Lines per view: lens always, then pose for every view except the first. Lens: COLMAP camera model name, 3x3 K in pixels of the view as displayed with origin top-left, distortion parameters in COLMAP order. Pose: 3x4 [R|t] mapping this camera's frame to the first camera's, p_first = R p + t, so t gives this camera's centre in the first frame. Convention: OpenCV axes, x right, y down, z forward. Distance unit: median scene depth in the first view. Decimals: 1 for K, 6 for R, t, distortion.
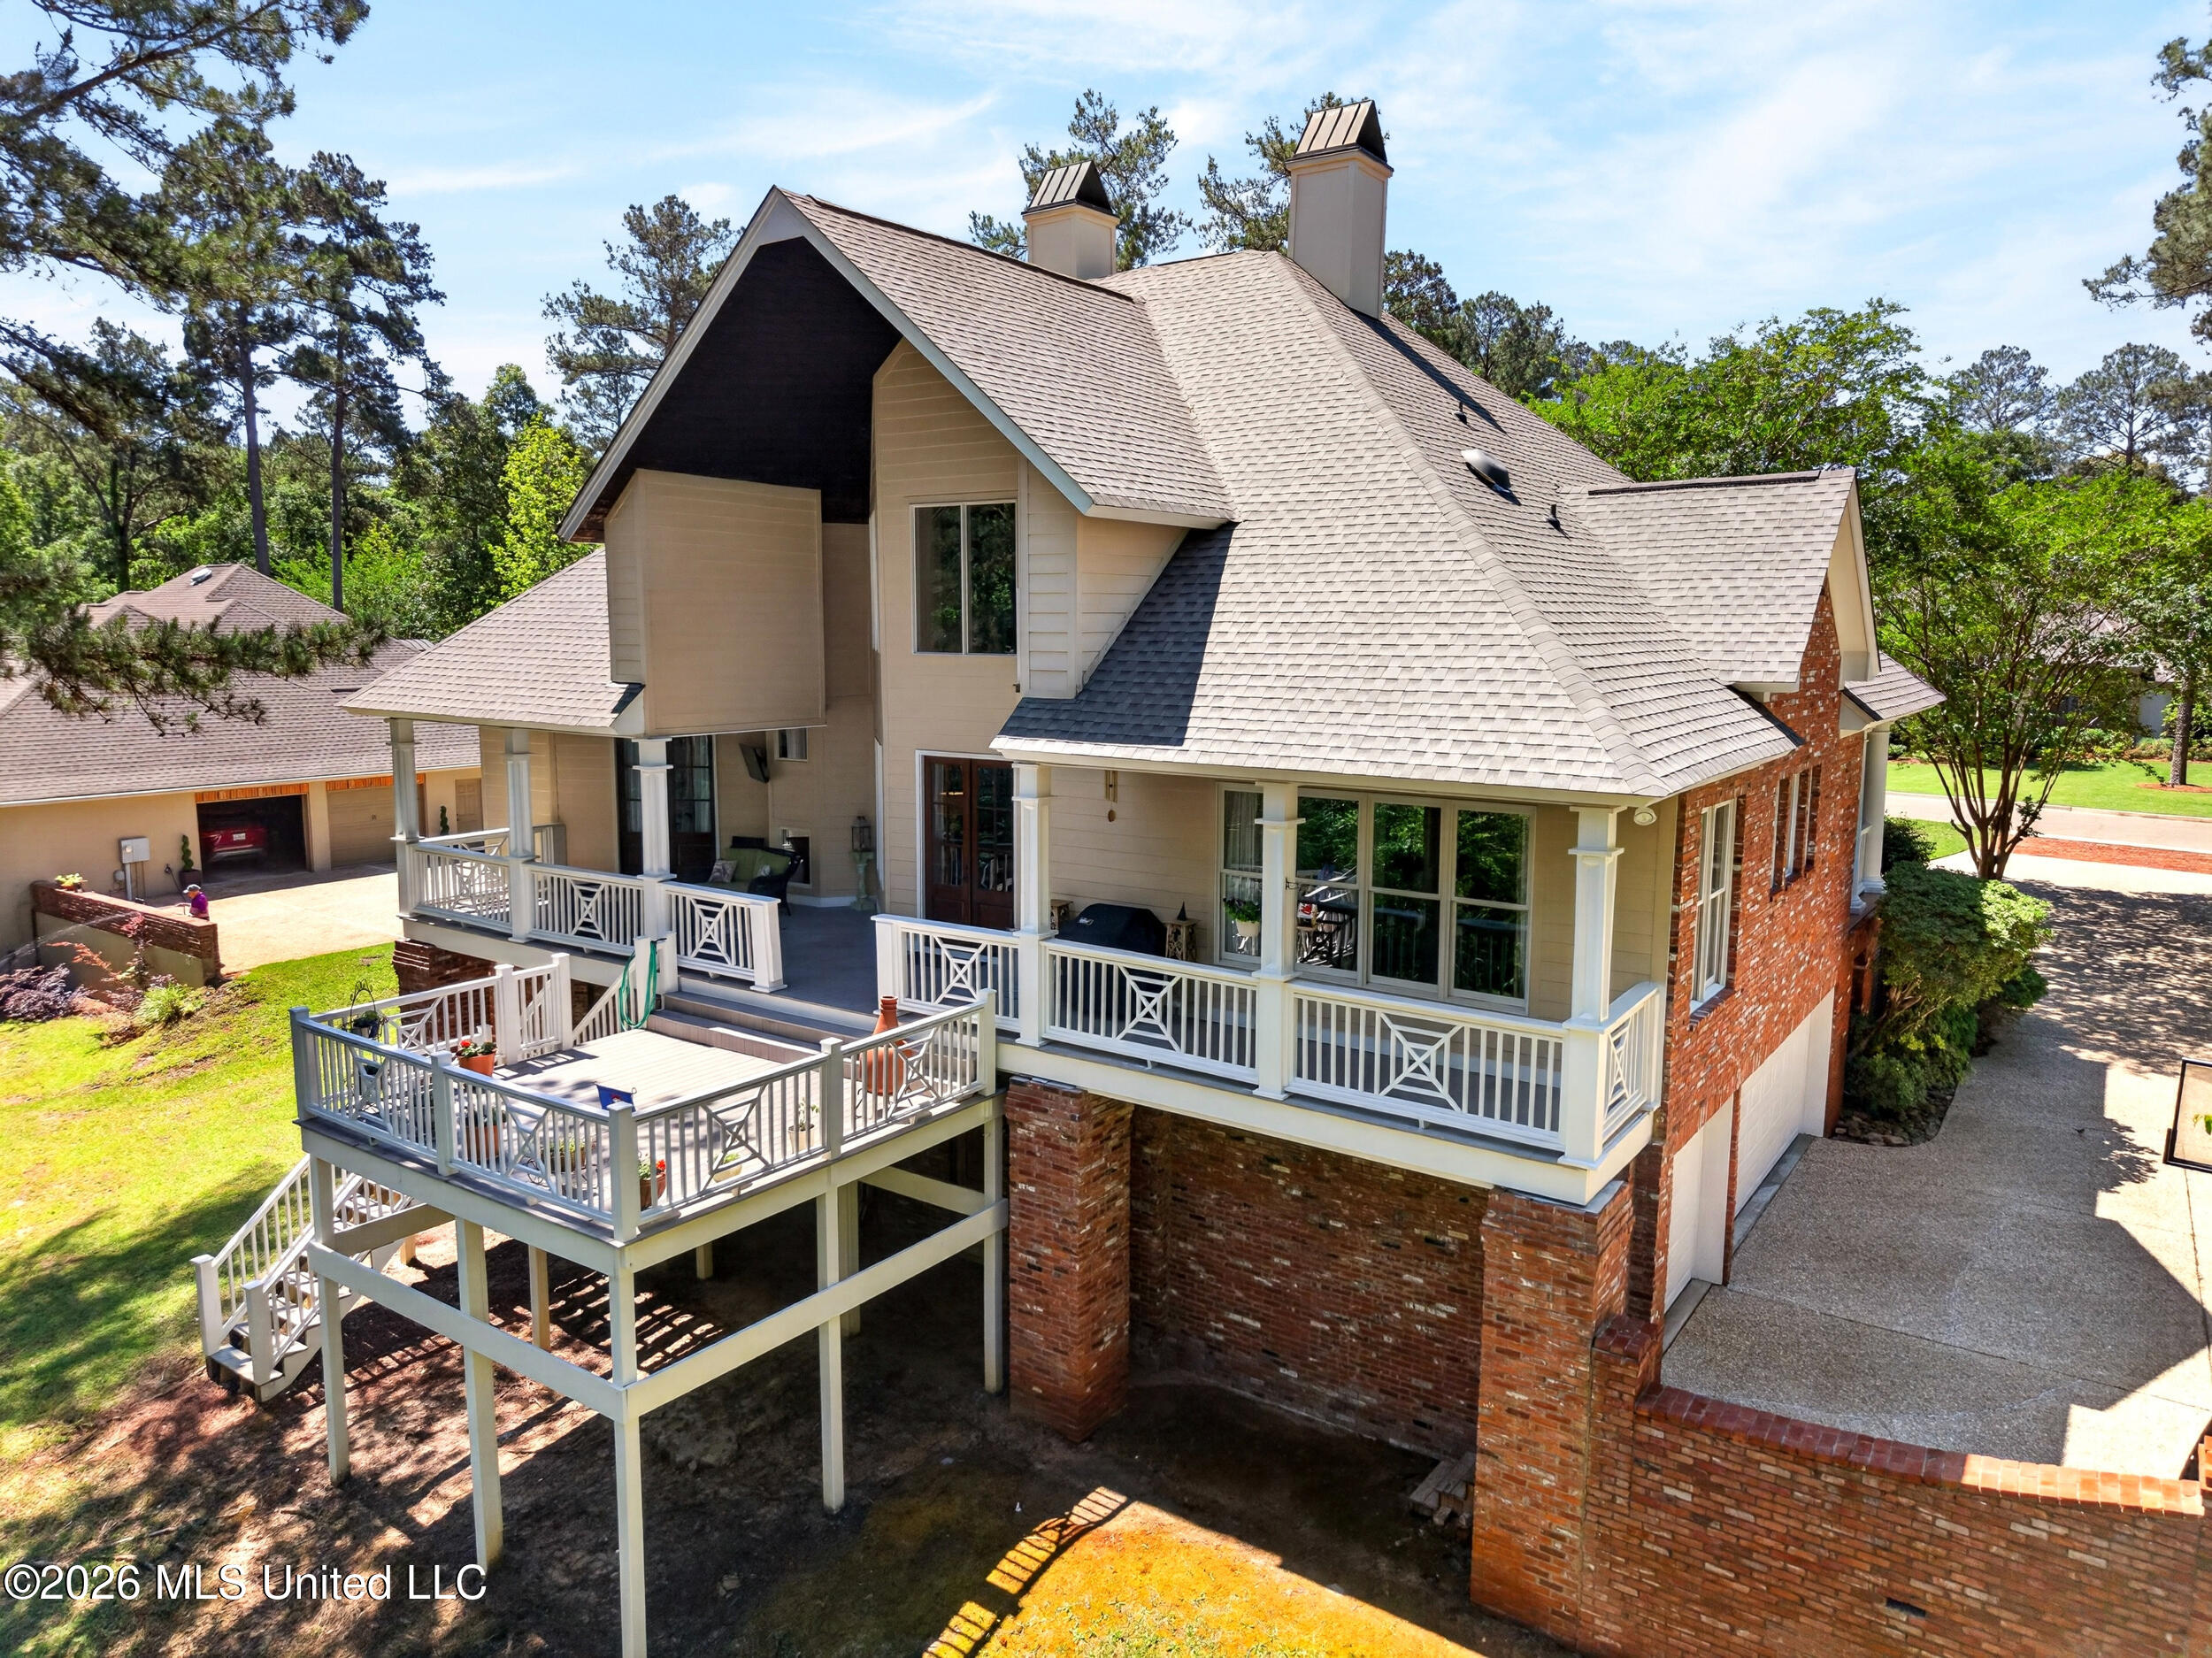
lens RADIAL K [[1456.6, 0, 1107.9], [0, 1456.6, 828.4], [0, 0, 1]] dist [0.012032, -0.015889]
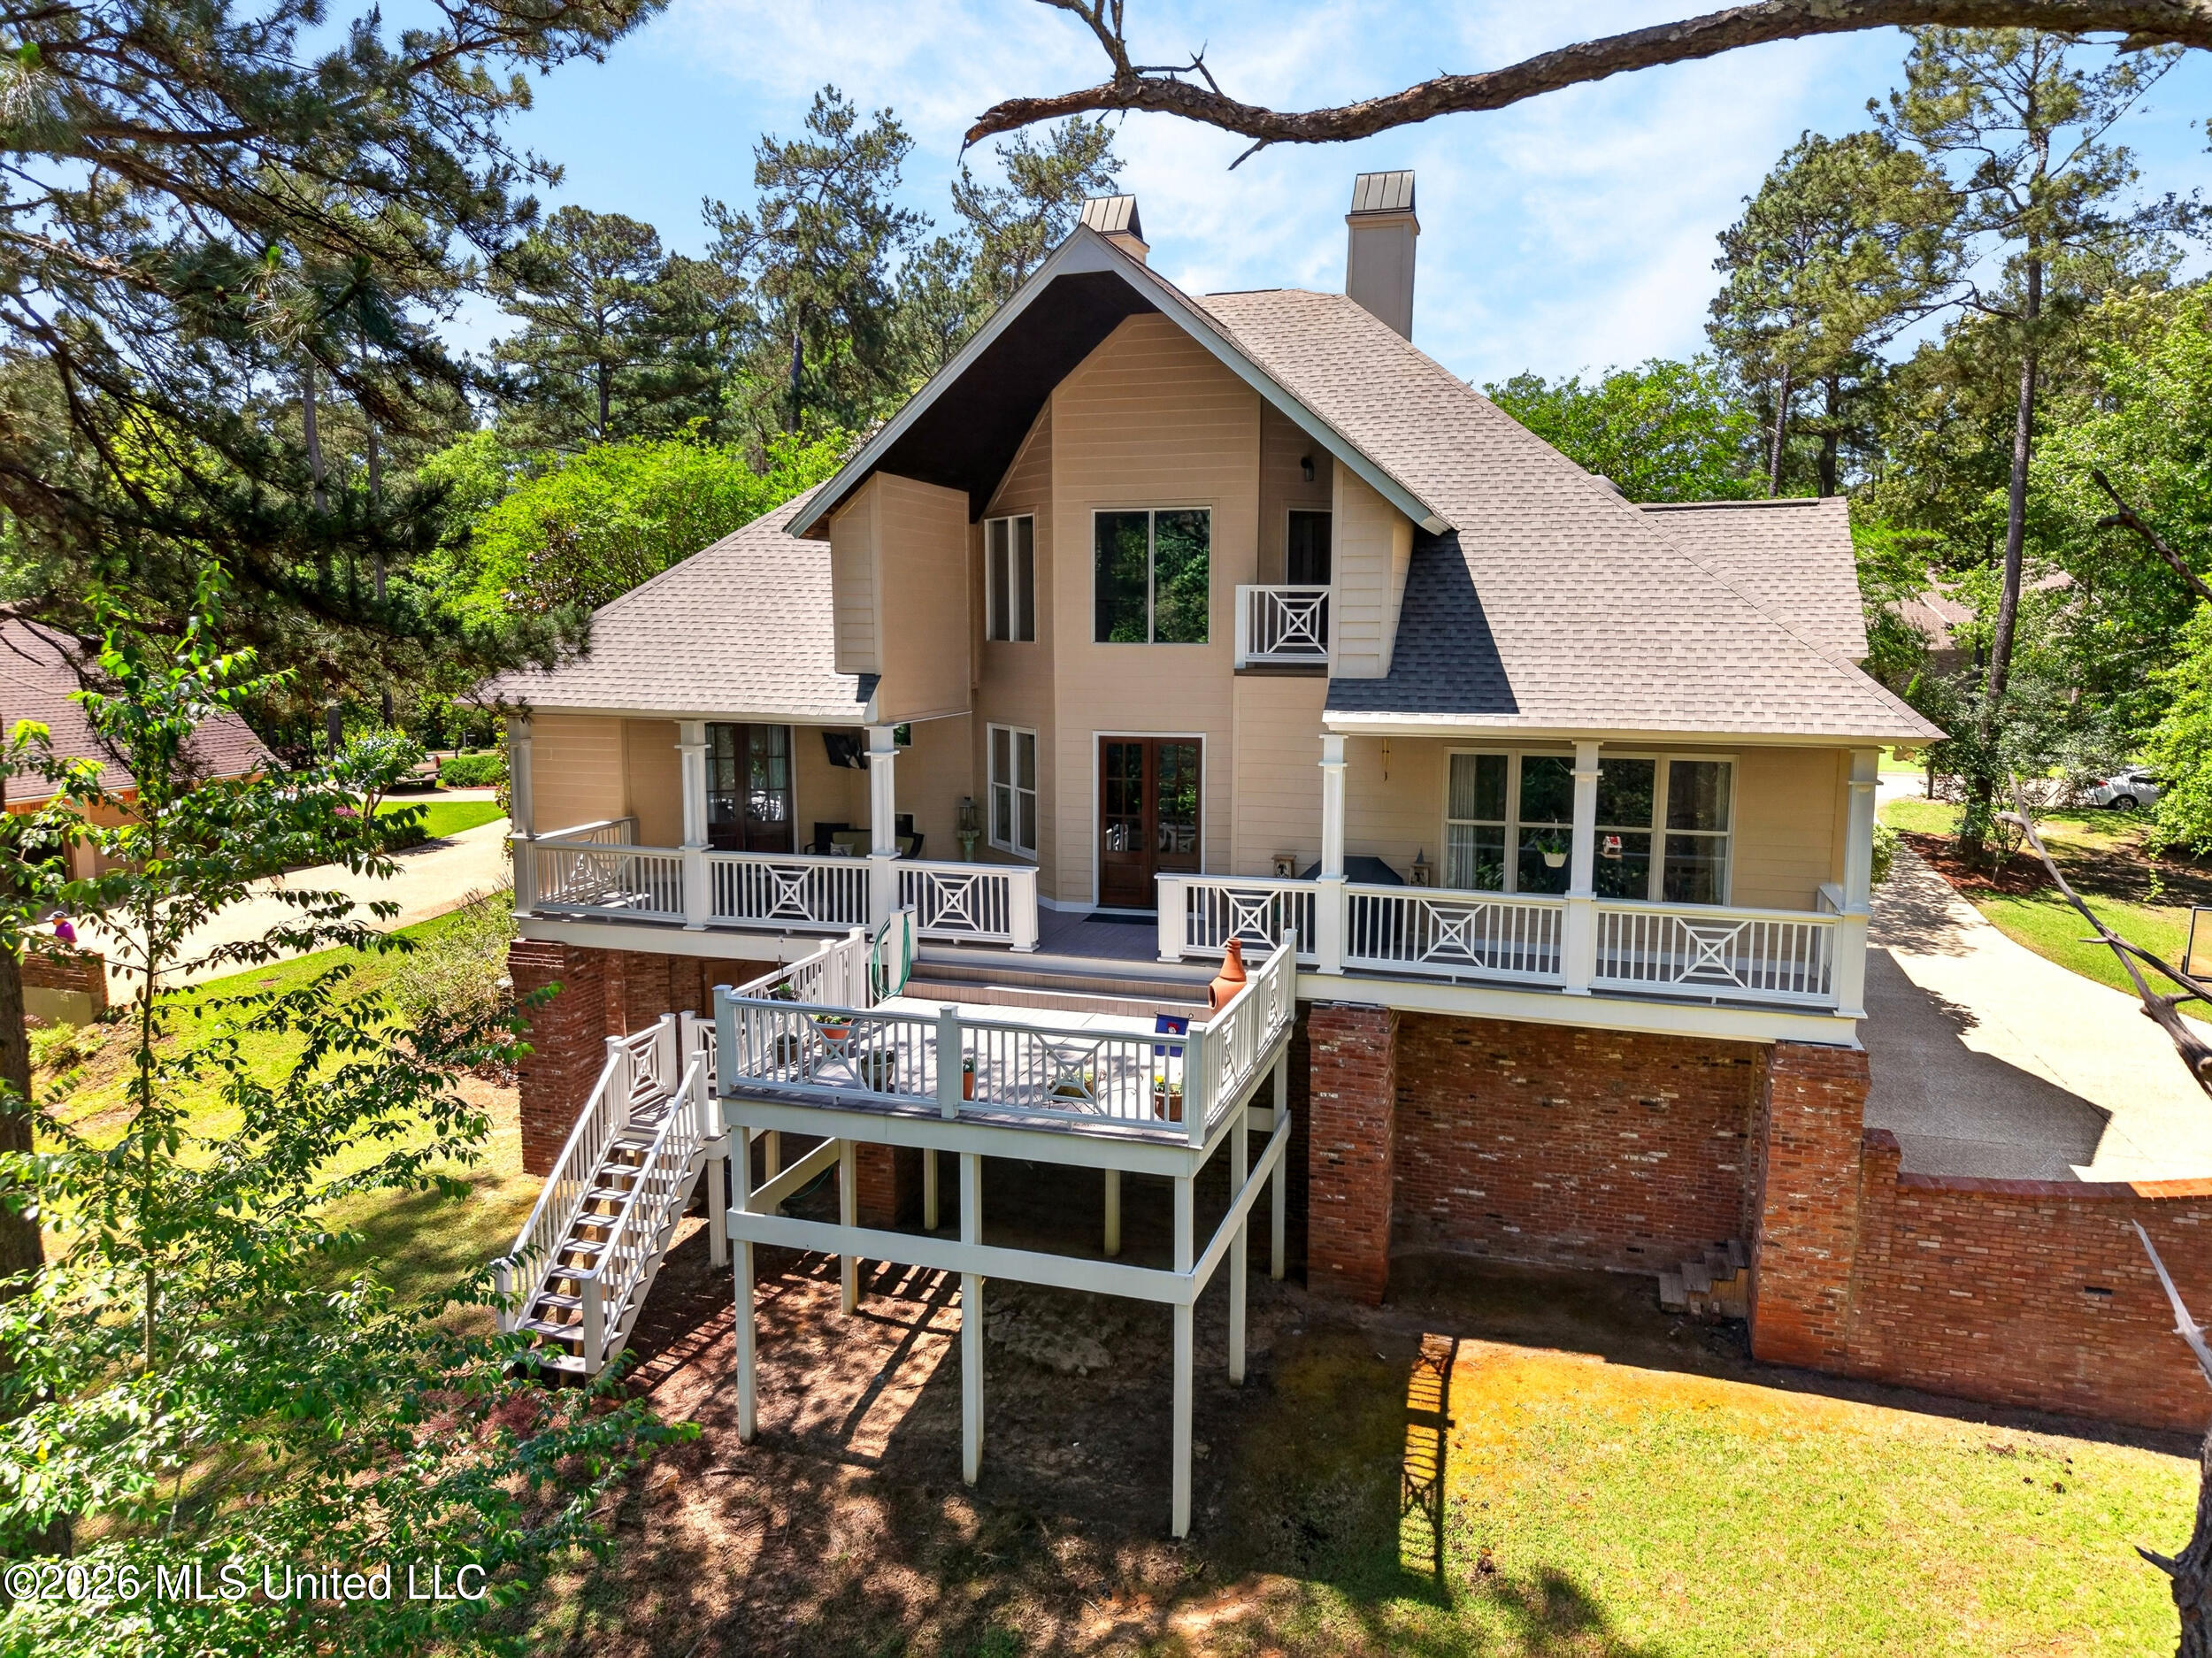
lens RADIAL K [[1456.6, 0, 1110.8], [0, 1456.6, 825.5], [0, 0, 1]] dist [0.012032, -0.015889]
pose [[0.955438, -0.043864, 0.291914, -0.556167], [0.042621, 0.999035, 0.010621, 0.008489], [-0.292098, 0.002294, 0.956386, -0.073897]]
